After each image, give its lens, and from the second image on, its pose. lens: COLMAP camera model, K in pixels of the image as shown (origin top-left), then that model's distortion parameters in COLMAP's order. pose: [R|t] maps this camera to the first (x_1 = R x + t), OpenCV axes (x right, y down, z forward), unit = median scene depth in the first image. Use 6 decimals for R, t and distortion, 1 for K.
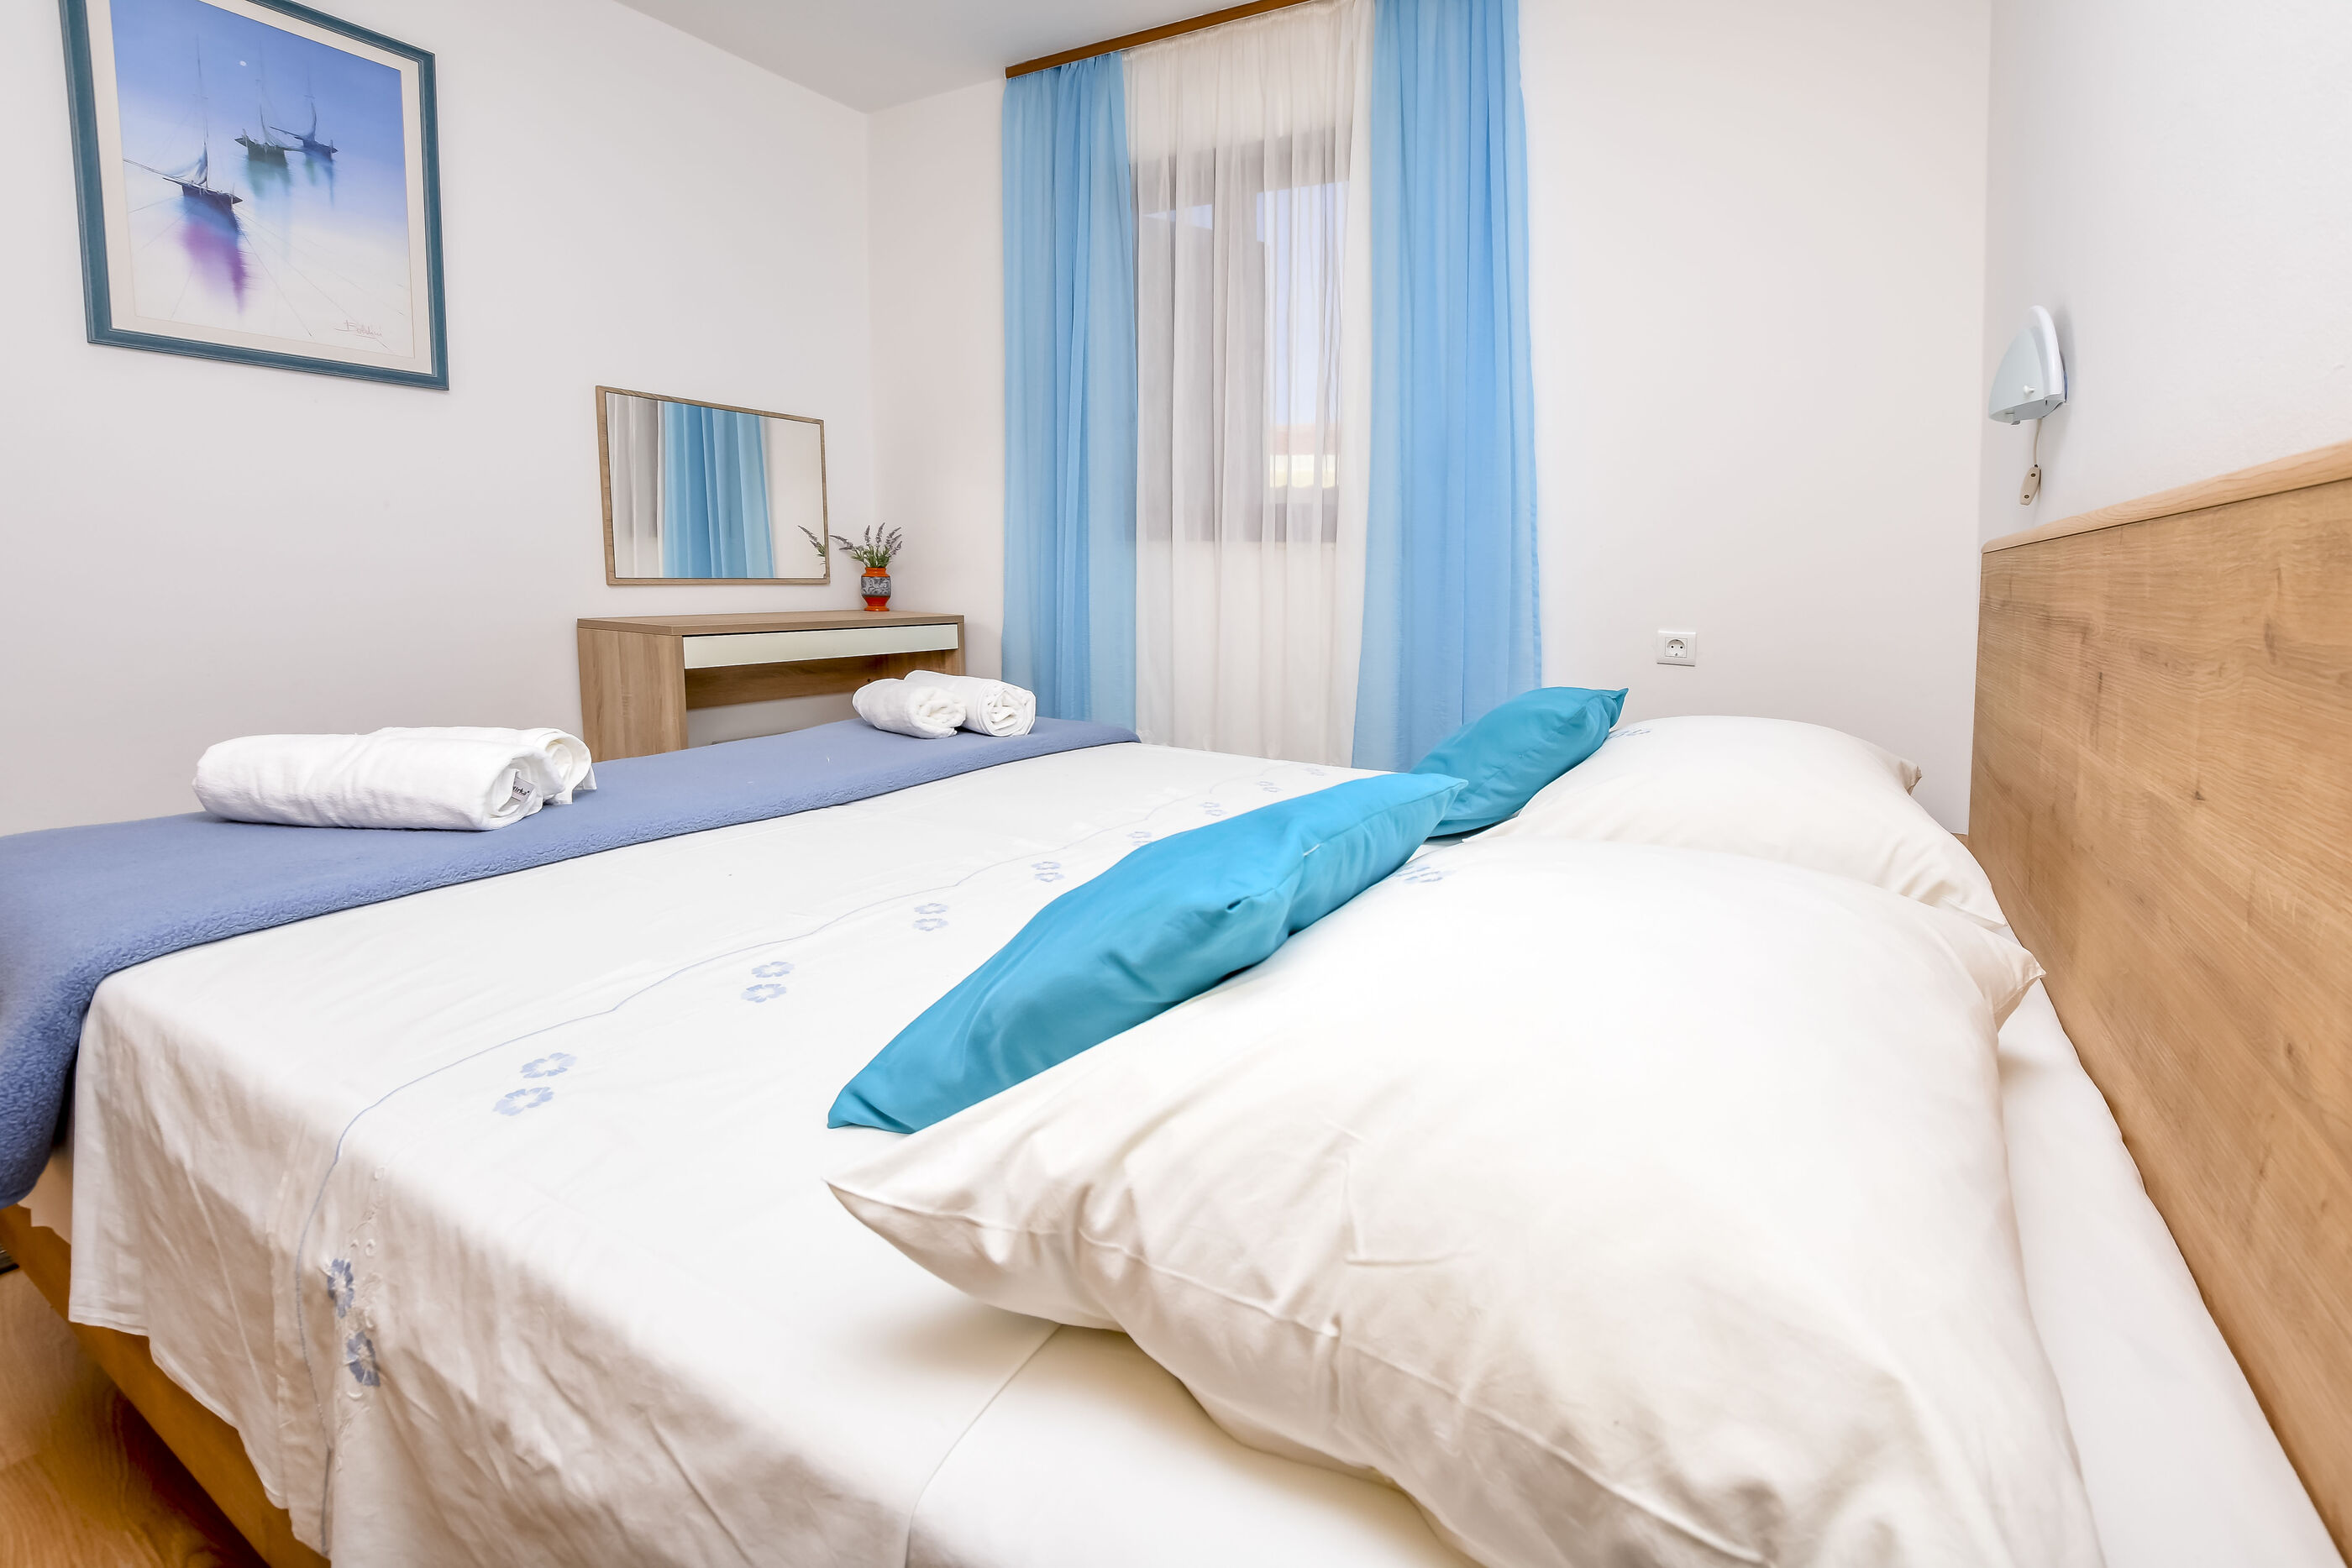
lens RADIAL K [[1073.4, 0, 1182.0], [0, 1073.4, 847.2], [0, 0, 1]] dist [-0.041208, 0.011617]
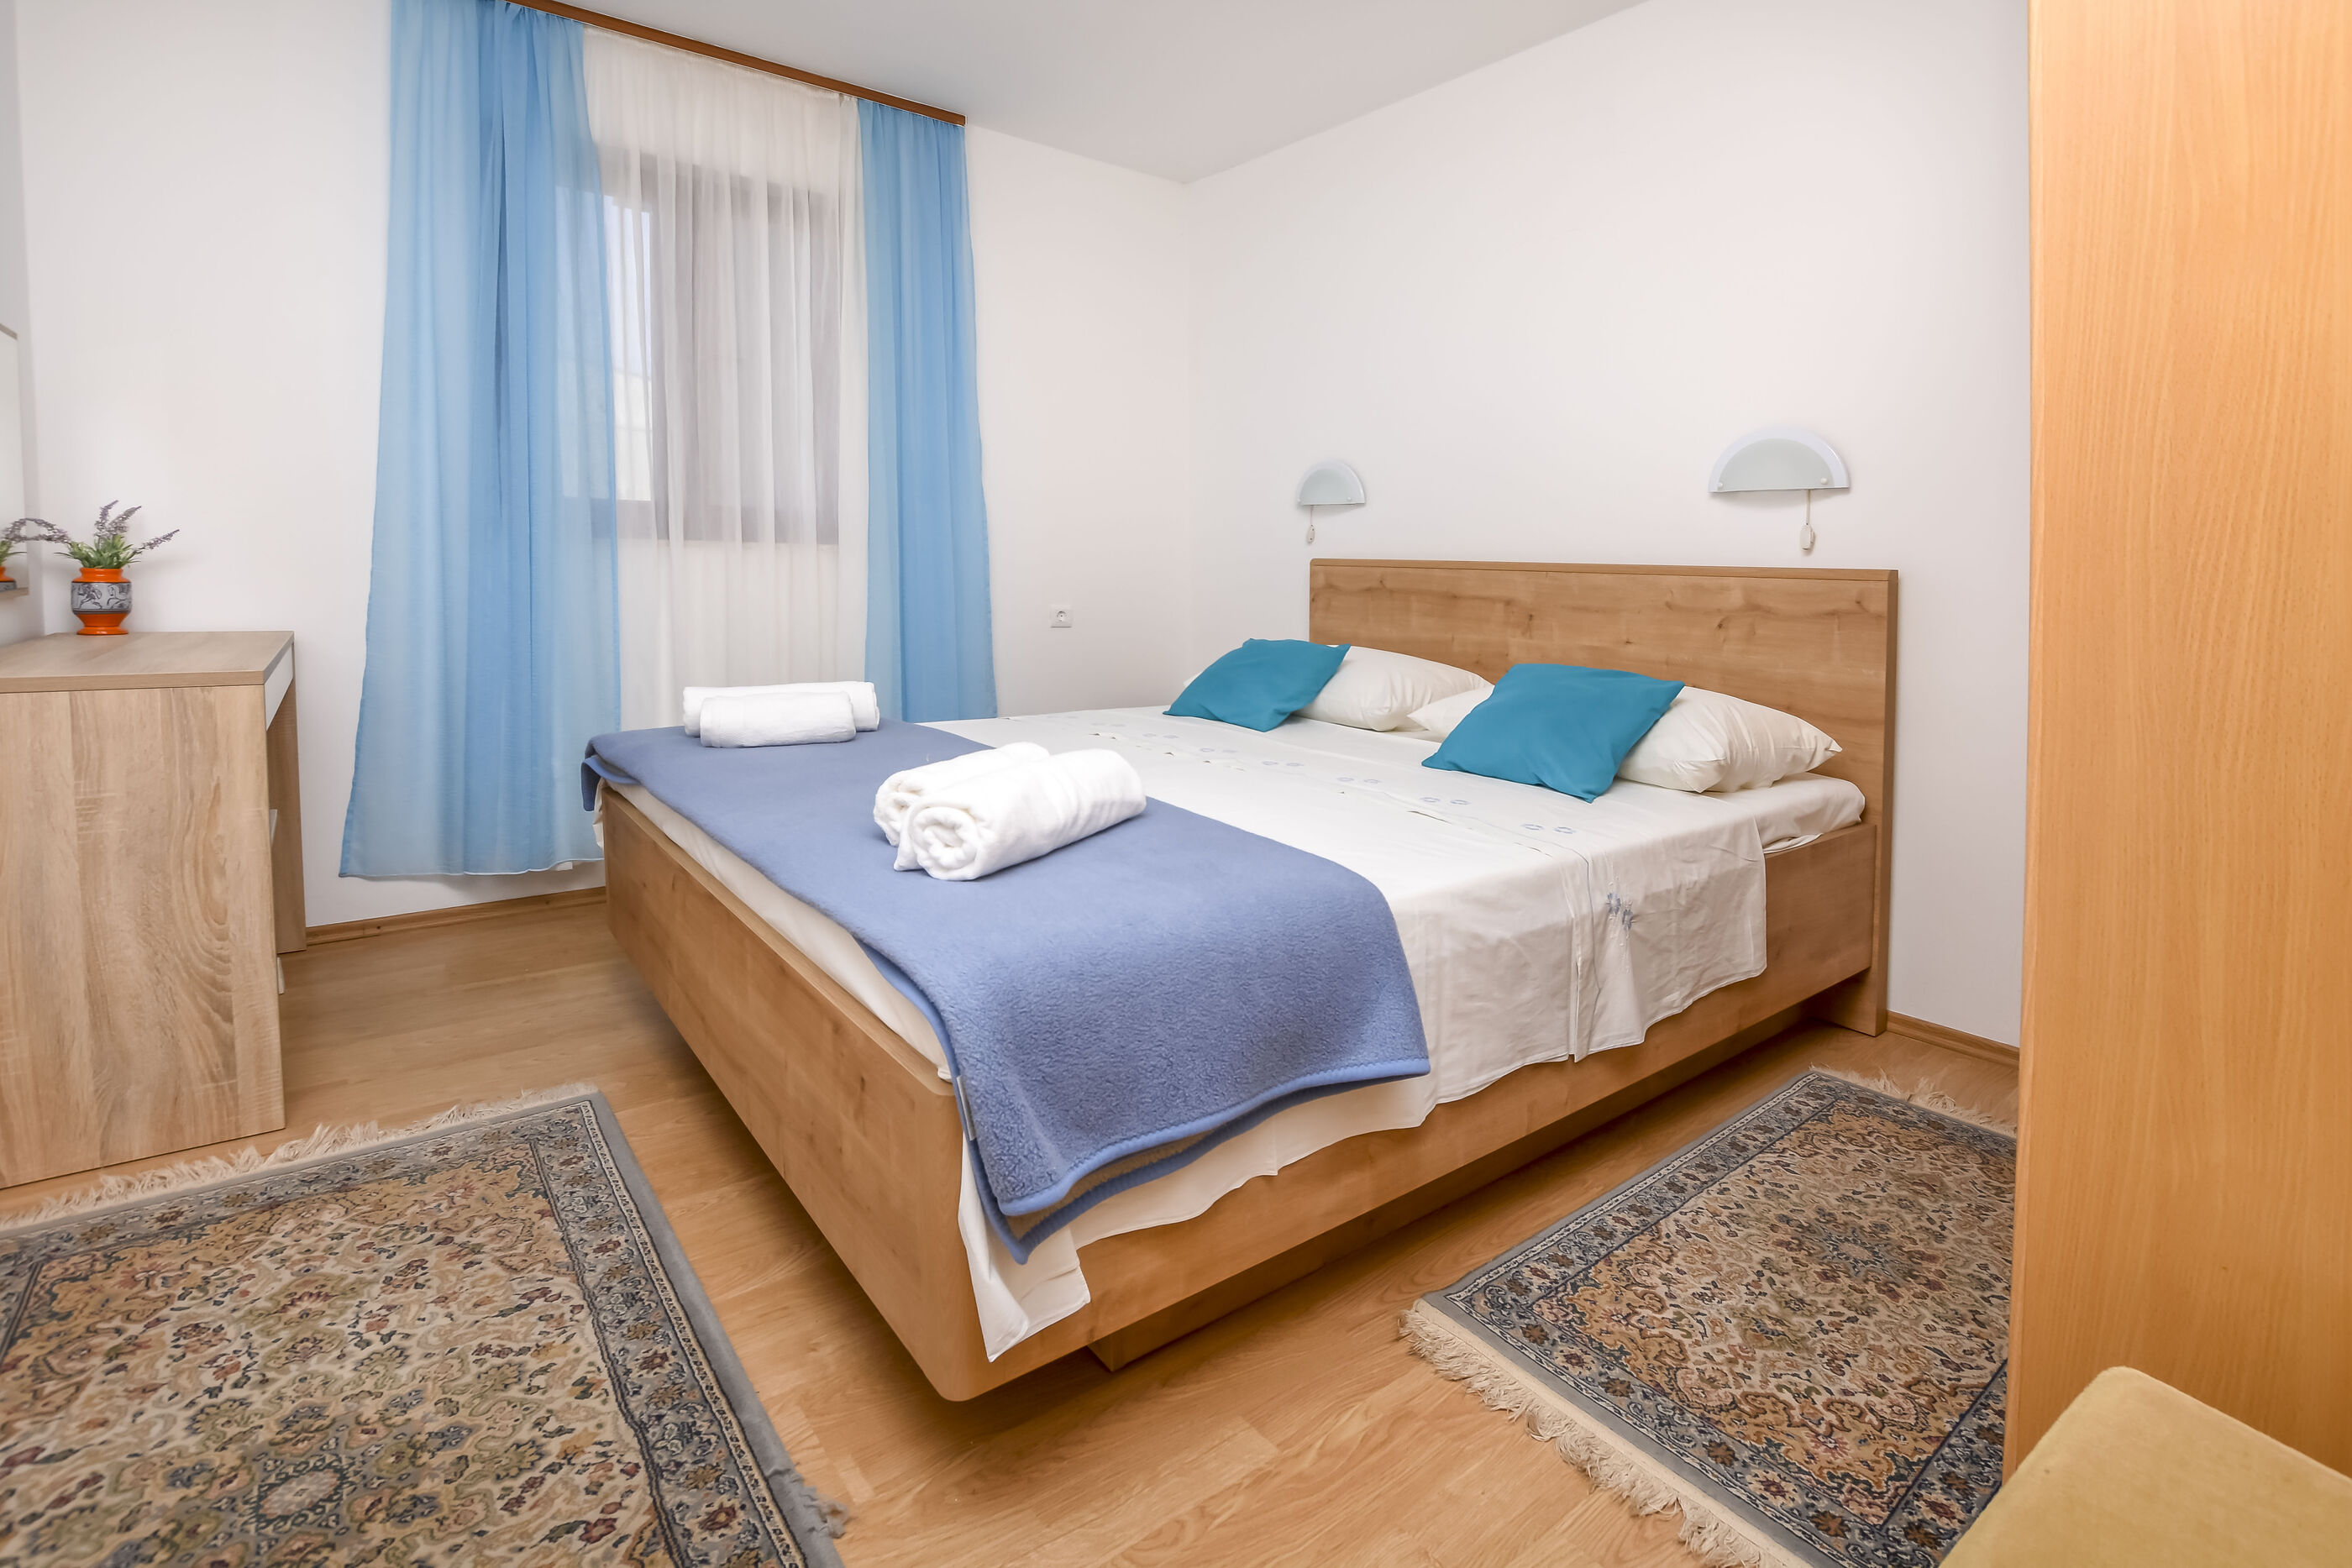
lens RADIAL K [[1073.4, 0, 1182.0], [0, 1073.4, 847.2], [0, 0, 1]] dist [-0.041208, 0.011617]
pose [[0.373452, -0.246856, 0.894201, -0.824481], [0.214400, 0.960813, 0.175703, -0.087638], [-0.902533, 0.126101, 0.411743, 0.211312]]
